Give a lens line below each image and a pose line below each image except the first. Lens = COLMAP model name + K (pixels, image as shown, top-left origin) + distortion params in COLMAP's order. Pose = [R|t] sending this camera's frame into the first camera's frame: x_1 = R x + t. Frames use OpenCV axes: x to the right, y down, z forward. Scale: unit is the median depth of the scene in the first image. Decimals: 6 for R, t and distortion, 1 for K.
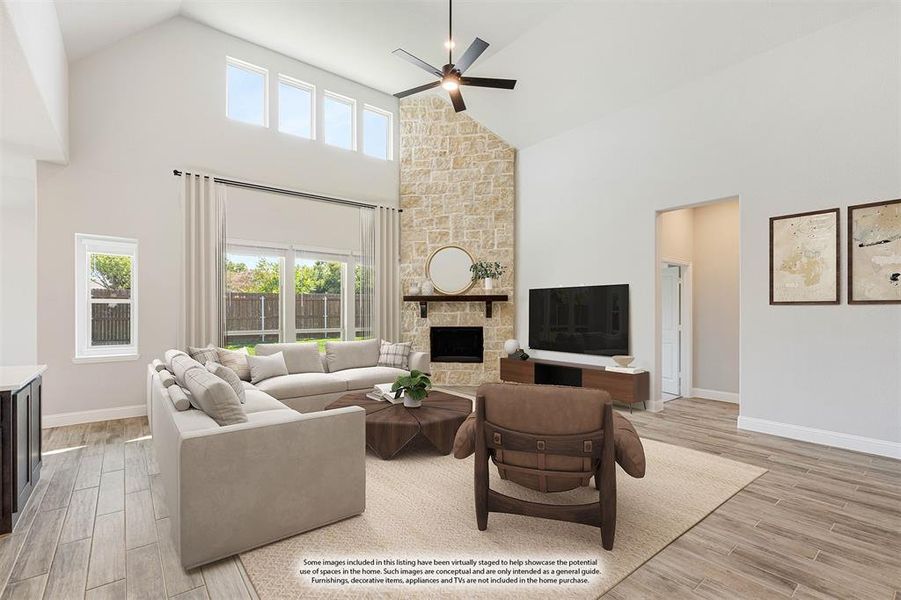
lens RADIAL K [[404.7, 0, 447.9], [0, 404.7, 308.9], [0, 0, 1]] dist [-0.004398, -0.000217]
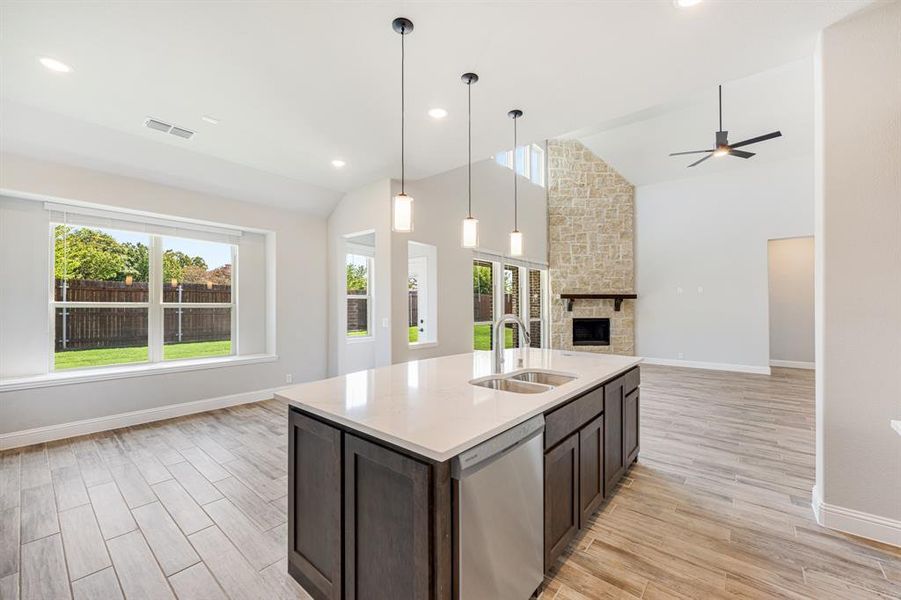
lens RADIAL K [[355.4, 0, 450.7], [0, 355.4, 301.5], [0, 0, 1]] dist [-0.009652, -0.000030]
pose [[0.980571, 0.004366, 0.196114, -0.655765], [-0.002940, 0.999967, -0.007562, 0.000139], [-0.196140, 0.006838, 0.980552, -0.035089]]
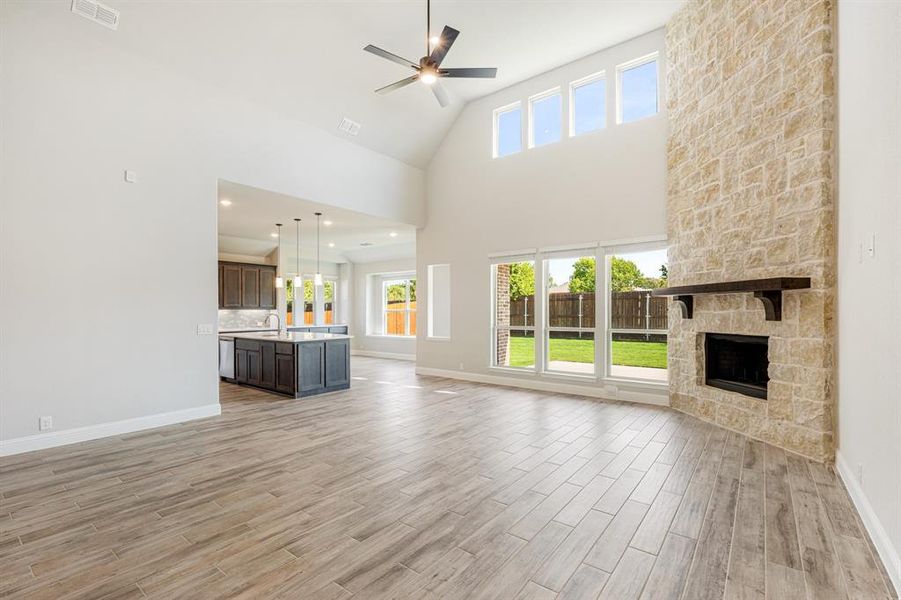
lens RADIAL K [[404.7, 0, 446.8], [0, 404.7, 307.8], [0, 0, 1]] dist [-0.004398, -0.000217]
pose [[0.232298, -0.008112, -0.972611, 0.521189], [0.007335, 0.999951, -0.006588, 0.005045], [0.972617, -0.005604, 0.232346, 0.439992]]
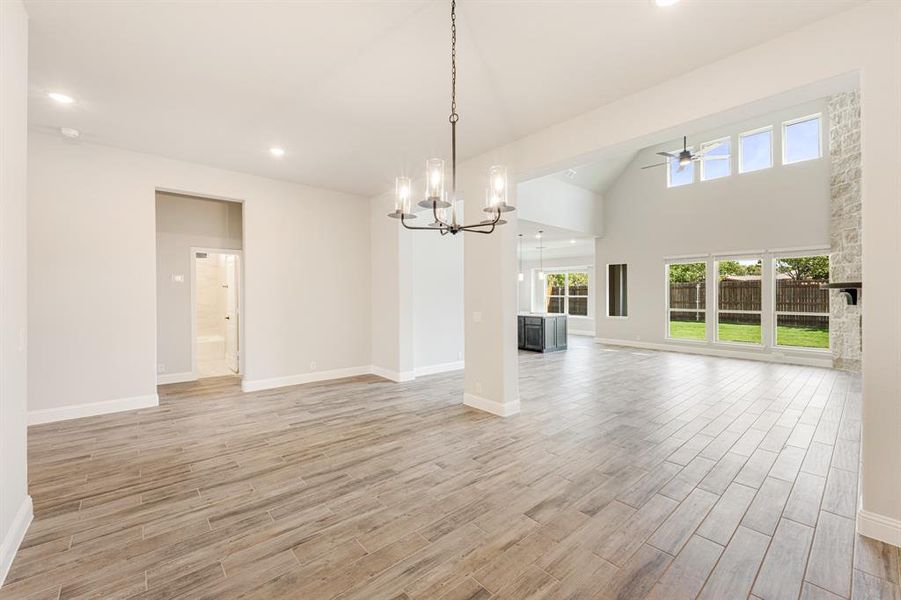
lens RADIAL K [[355.4, 0, 451.7], [0, 355.4, 292.9], [0, 0, 1]] dist [-0.009652, -0.000030]
pose [[0.034768, -0.008486, -0.999359, 0.768120], [-0.000027, 0.999964, -0.008492, -0.000042], [0.999395, 0.000322, 0.034766, -0.008101]]
